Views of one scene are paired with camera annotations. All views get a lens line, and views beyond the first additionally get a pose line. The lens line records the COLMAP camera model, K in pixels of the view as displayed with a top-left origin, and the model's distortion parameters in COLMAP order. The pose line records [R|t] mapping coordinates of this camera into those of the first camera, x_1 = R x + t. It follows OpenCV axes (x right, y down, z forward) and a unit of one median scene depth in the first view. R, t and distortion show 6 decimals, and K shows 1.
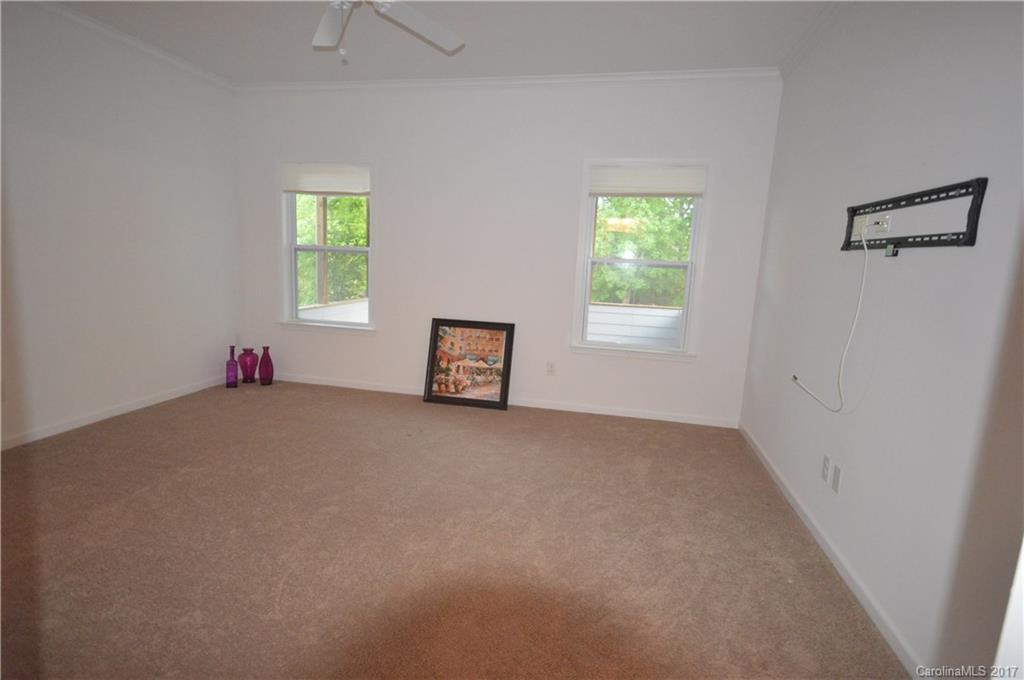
lens RADIAL K [[517.1, 0, 512.0], [0, 517.1, 340.0], [0, 0, 1]] dist [-0.025791, -0.000003]
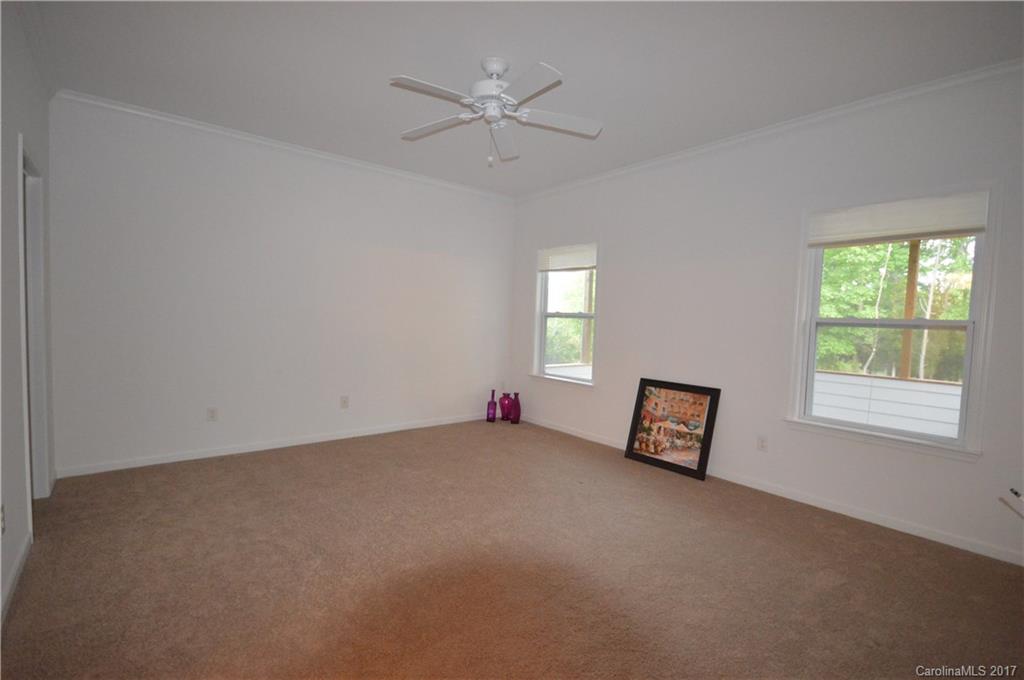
lens RADIAL K [[468.6, 0, 507.1], [0, 468.6, 342.7], [0, 0, 1]] dist [0.002659, 0.000310]
pose [[0.777871, 0.013557, -0.628277, 0.236328], [-0.092874, 0.991269, -0.093598, 0.000882], [0.621523, 0.131158, 0.772339, 0.089153]]
